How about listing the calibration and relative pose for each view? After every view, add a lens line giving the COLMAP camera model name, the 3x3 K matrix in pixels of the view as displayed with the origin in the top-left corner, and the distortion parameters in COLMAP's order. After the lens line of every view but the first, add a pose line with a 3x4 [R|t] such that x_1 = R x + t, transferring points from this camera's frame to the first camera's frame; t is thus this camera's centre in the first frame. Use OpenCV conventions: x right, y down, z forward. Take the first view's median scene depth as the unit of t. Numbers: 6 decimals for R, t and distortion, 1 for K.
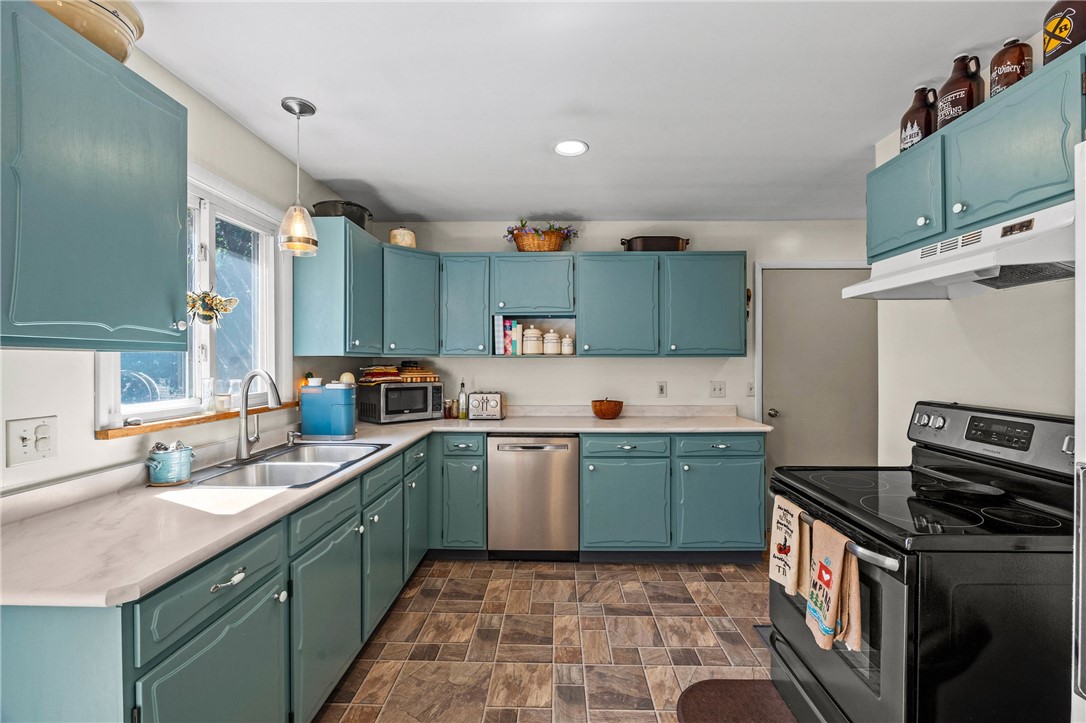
lens RADIAL K [[459.7, 0, 546.4], [0, 459.7, 362.2], [0, 0, 1]] dist [-0.015367, 0.000160]
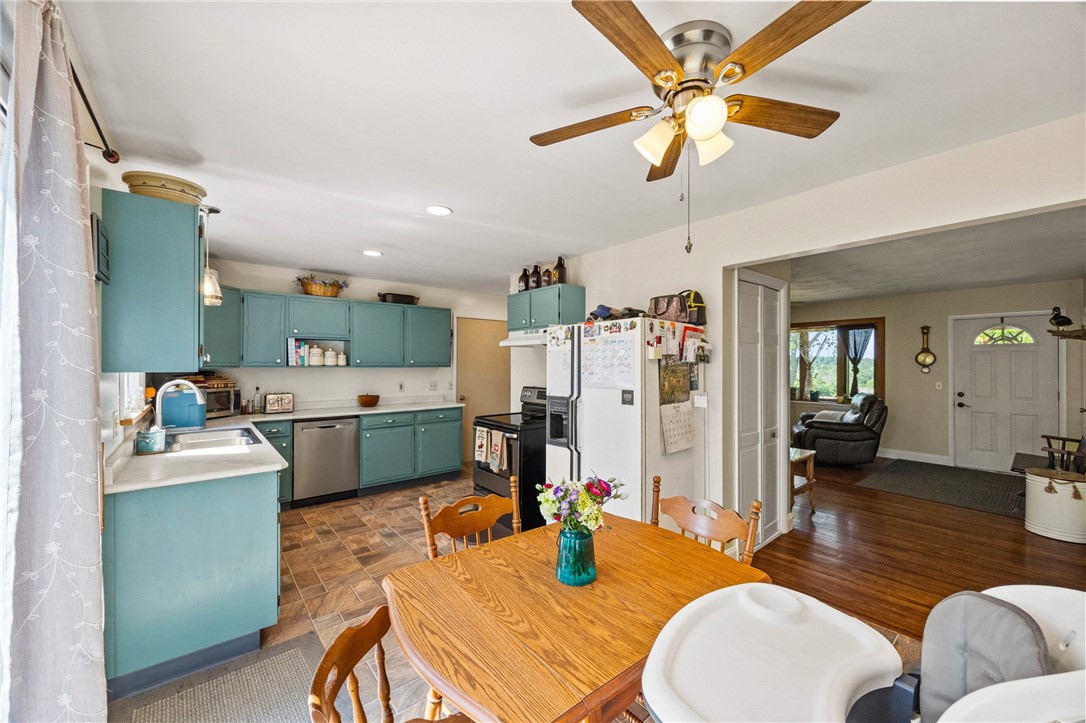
lens RADIAL K [[424.0, 0, 544.0], [0, 424.0, 364.1], [0, 0, 1]] dist [-0.002523, -0.000182]
pose [[0.756934, 0.000944, 0.653491, -0.414680], [-0.000709, 1.000000, -0.000624, -0.024825], [-0.653491, 0.000009, 0.756934, -0.556466]]
